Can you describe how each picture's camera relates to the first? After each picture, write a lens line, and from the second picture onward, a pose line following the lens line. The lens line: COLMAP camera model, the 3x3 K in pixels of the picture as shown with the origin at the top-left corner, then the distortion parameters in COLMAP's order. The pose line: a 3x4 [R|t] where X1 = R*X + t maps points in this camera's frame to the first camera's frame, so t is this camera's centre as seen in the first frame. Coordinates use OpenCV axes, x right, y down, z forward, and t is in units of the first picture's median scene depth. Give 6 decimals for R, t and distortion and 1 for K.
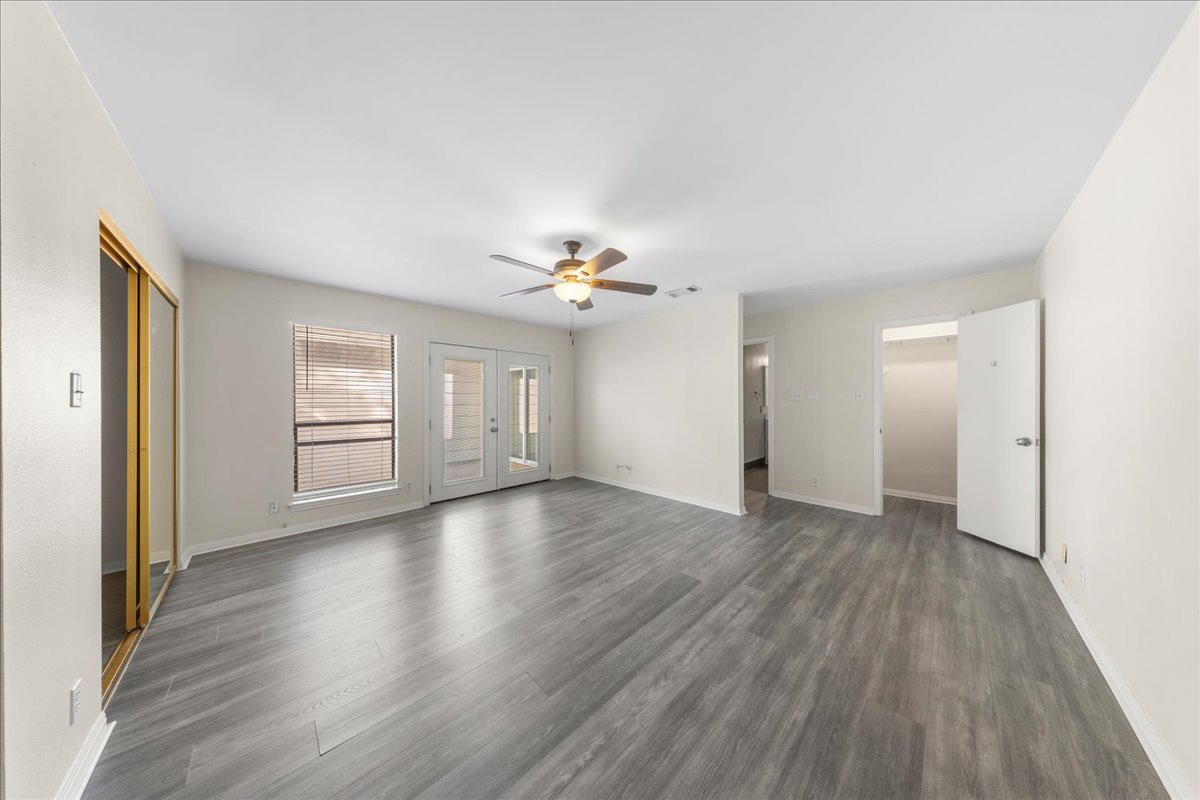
lens RADIAL K [[345.0, 0, 600.0], [0, 345.0, 400.0], [0, 0, 1]] dist [-0.000252, -0.000078]
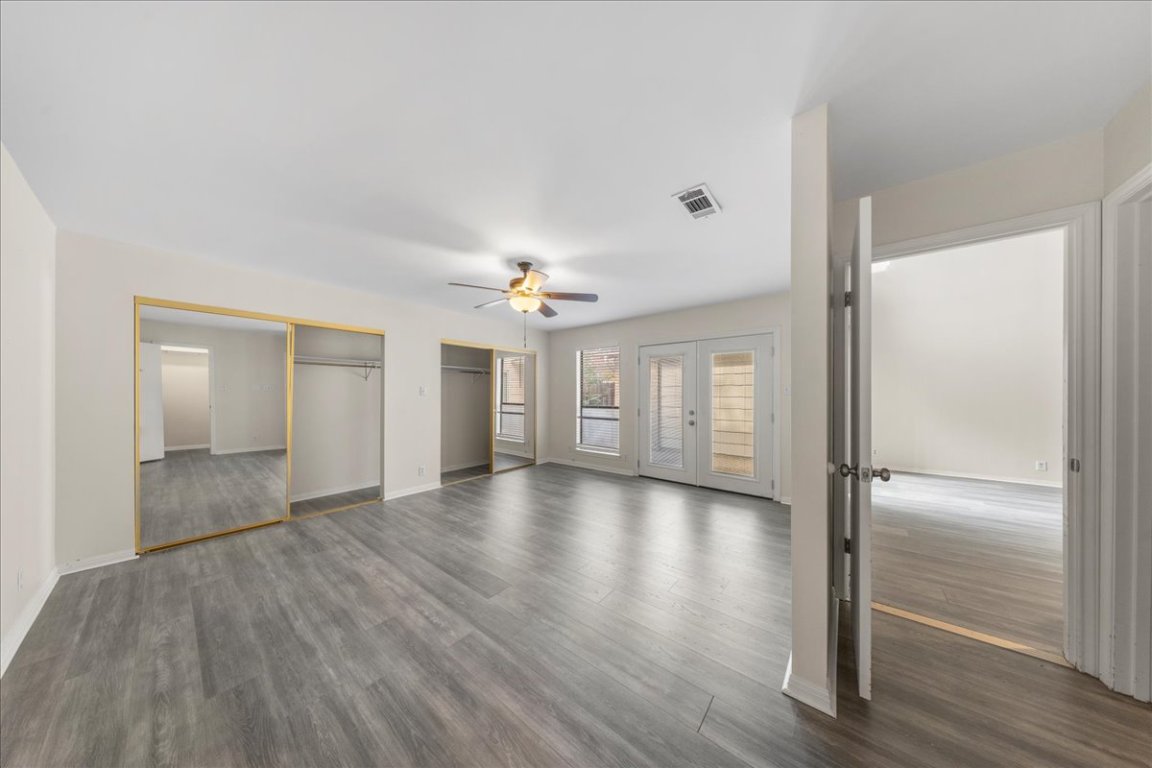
lens RADIAL K [[324.7, 0, 571.2], [0, 324.7, 392.4], [0, 0, 1]] dist [0.000951, 0.000178]
pose [[0.122829, 0.004919, -0.992416, 1.367427], [0.000193, 0.999988, 0.004980, -0.013036], [0.992428, -0.000803, 0.122826, 1.315511]]
